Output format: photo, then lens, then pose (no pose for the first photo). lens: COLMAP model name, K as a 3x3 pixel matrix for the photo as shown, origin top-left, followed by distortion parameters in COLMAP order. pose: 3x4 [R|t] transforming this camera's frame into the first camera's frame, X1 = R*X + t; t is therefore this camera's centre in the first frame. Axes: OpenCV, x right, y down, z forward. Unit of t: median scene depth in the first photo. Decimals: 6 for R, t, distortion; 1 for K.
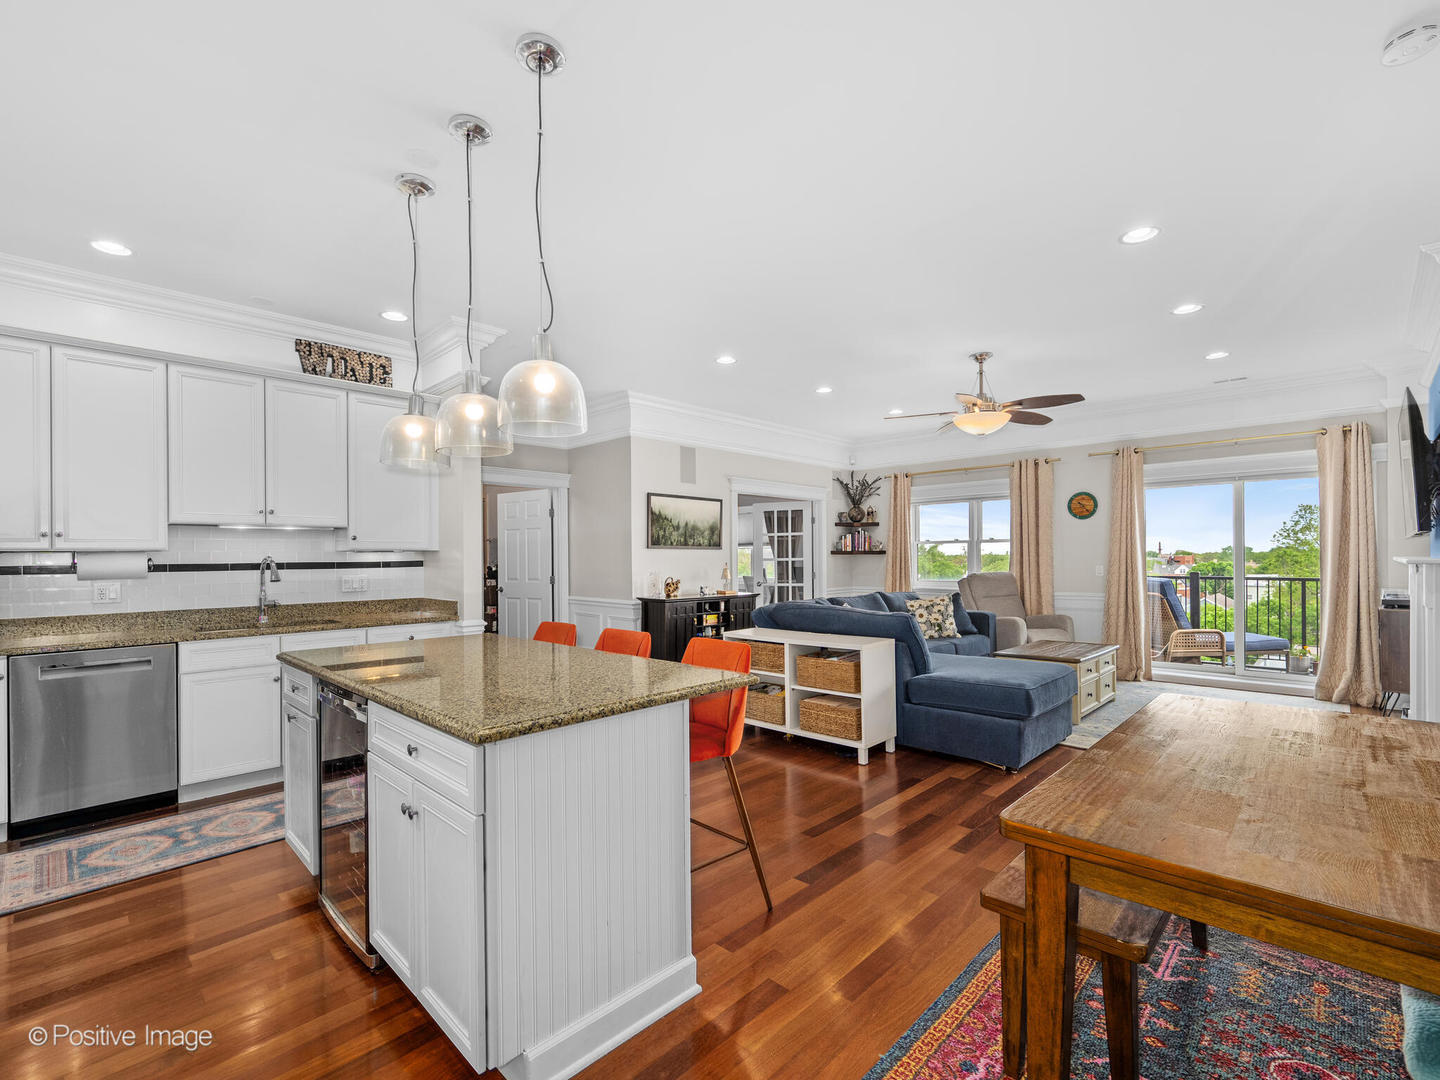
lens RADIAL K [[654.2, 0, 743.9], [0, 654.2, 557.4], [0, 0, 1]] dist [0.001423, 0.002465]
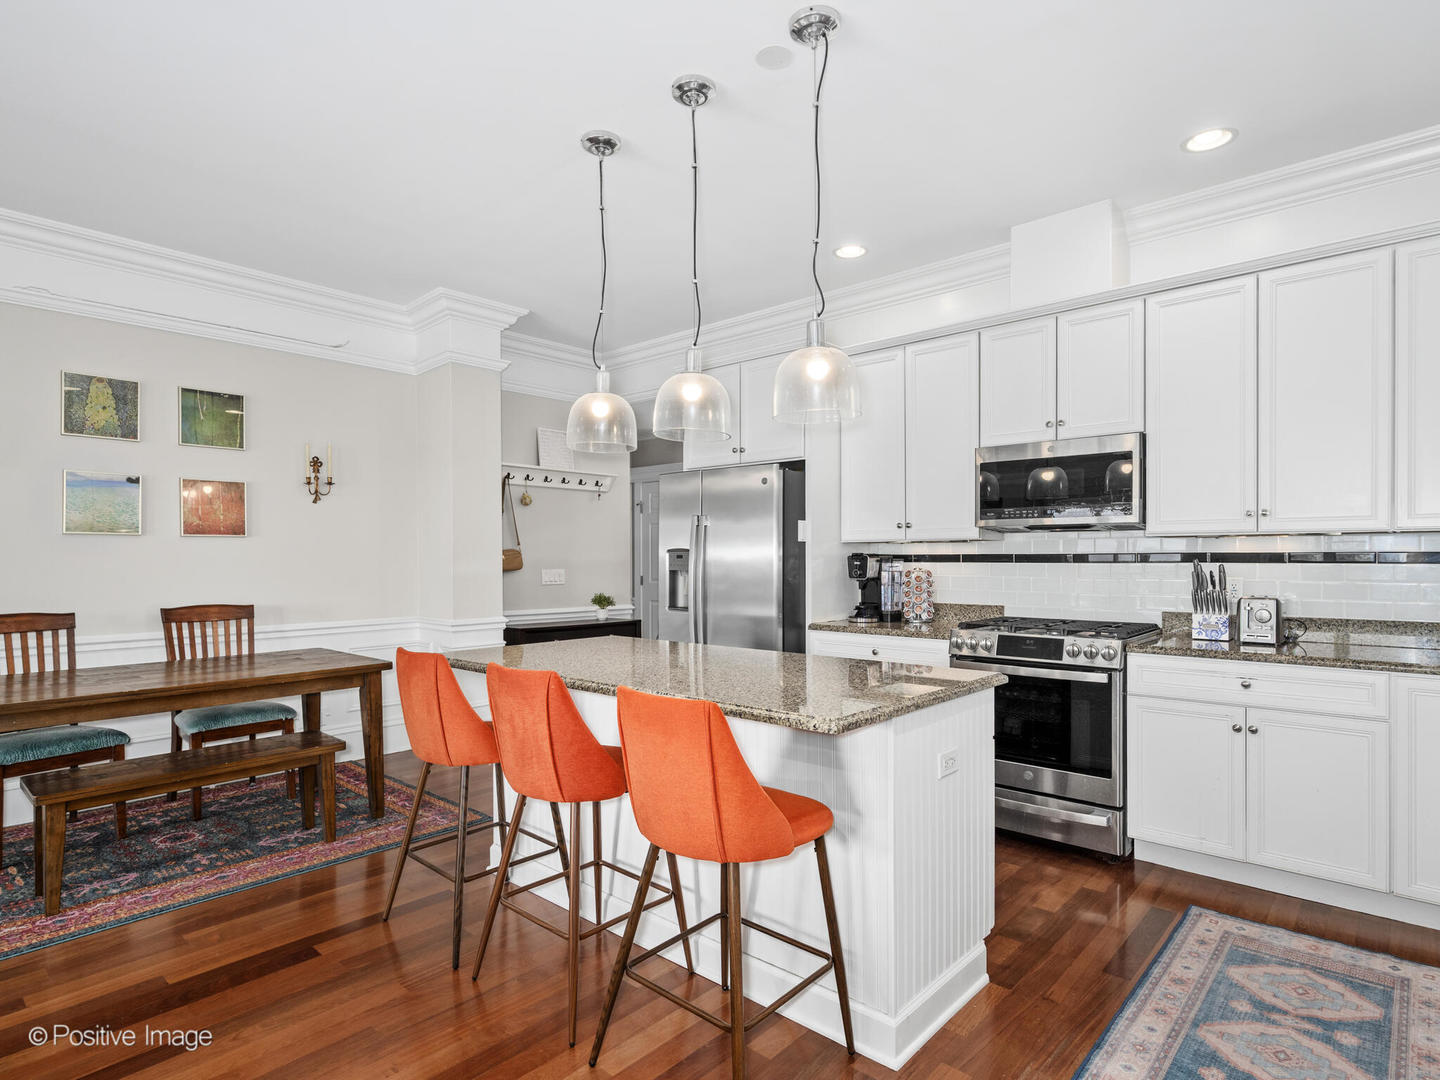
lens RADIAL K [[809.2, 0, 728.9], [0, 809.2, 552.0], [0, 0, 1]] dist [0.019366, 0.000543]
pose [[-0.999888, 0.014619, -0.003351, -0.156198], [0.014659, 0.999818, -0.012175, 0.005532], [0.003172, -0.012223, -0.999920, 0.761283]]
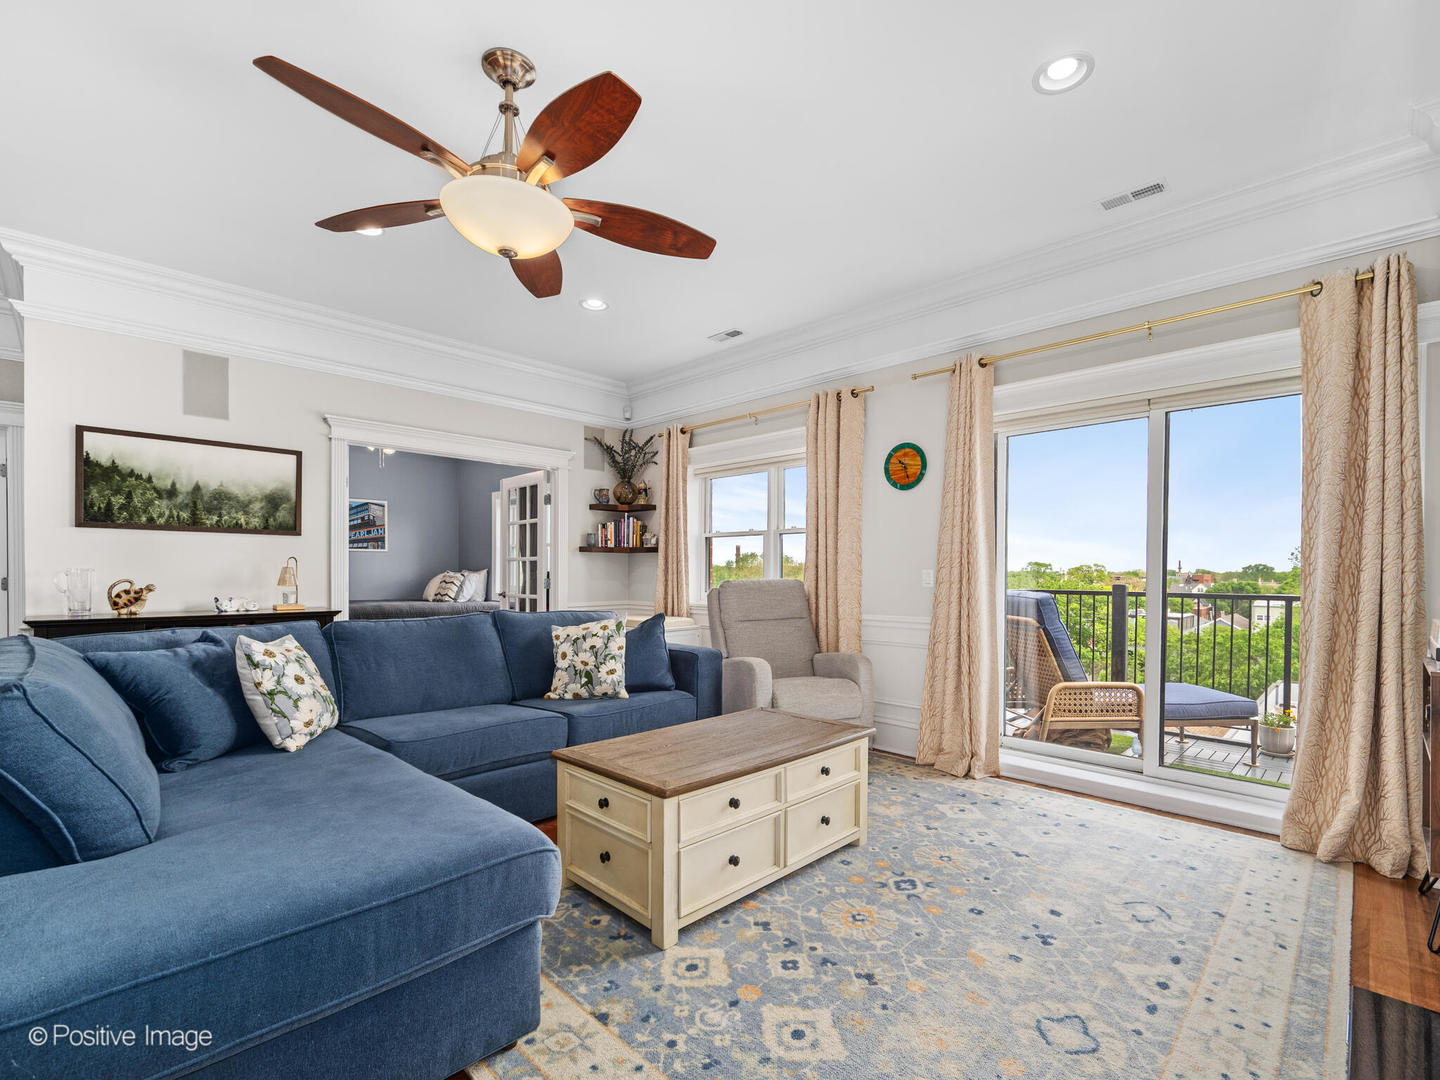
lens RADIAL K [[654.2, 0, 746.4], [0, 654.2, 581.9], [0, 0, 1]] dist [0.001423, 0.002465]
pose [[0.999886, 0.011374, -0.009911, 0.407745], [-0.011171, 0.999732, 0.020292, 0.014337], [0.010139, -0.020179, 0.999745, 0.439907]]
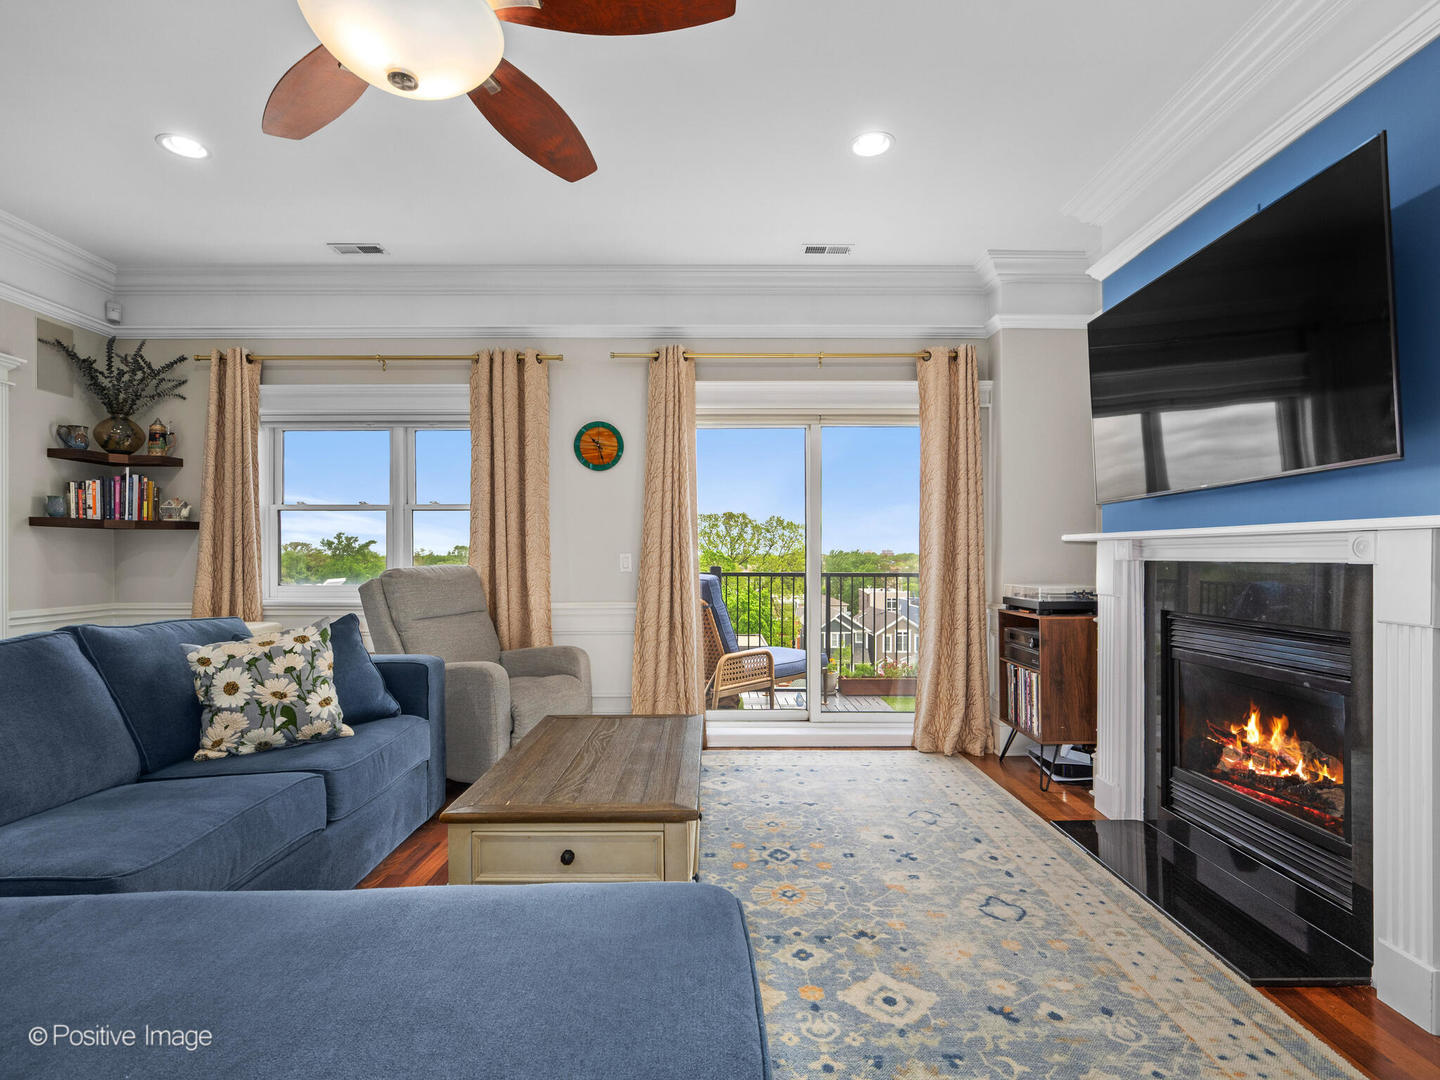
lens RADIAL K [[698.7, 0, 712.7], [0, 698.7, 557.7], [0, 0, 1]] dist [0.005546, 0.000627]
pose [[0.736405, 0.004683, 0.676525, 0.197346], [-0.006806, 0.999977, 0.000488, 0.016188], [-0.676507, -0.004964, 0.736419, 0.525696]]
